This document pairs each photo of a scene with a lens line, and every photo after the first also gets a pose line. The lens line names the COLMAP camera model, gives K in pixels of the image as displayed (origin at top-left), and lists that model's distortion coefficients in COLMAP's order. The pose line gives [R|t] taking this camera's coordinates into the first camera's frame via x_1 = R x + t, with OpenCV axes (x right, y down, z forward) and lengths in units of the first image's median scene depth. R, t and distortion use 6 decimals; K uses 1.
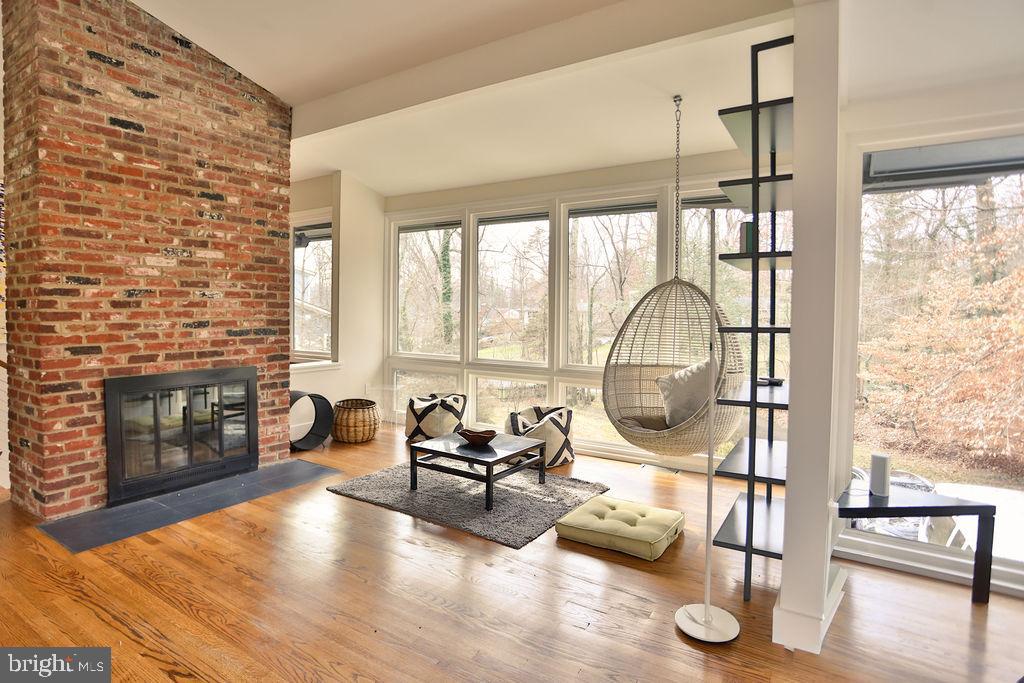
lens RADIAL K [[538.9, 0, 495.1], [0, 538.9, 357.4], [0, 0, 1]] dist [-0.055080, 0.027645]
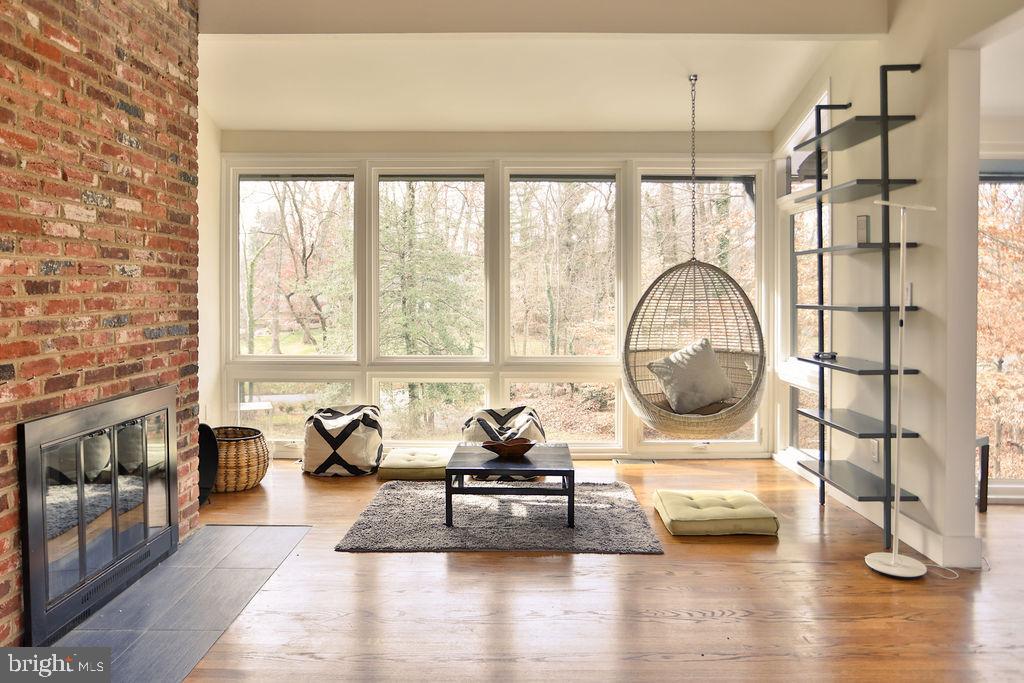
lens RADIAL K [[688.7, 0, 512.0], [0, 688.7, 341.5], [0, 0, 1]] dist [0.000719, 0.003270]
pose [[0.837293, -0.045480, 0.544860, -0.529477], [0.054228, 0.998529, 0.000015, -0.012876], [-0.544059, 0.029534, 0.838527, 0.093543]]
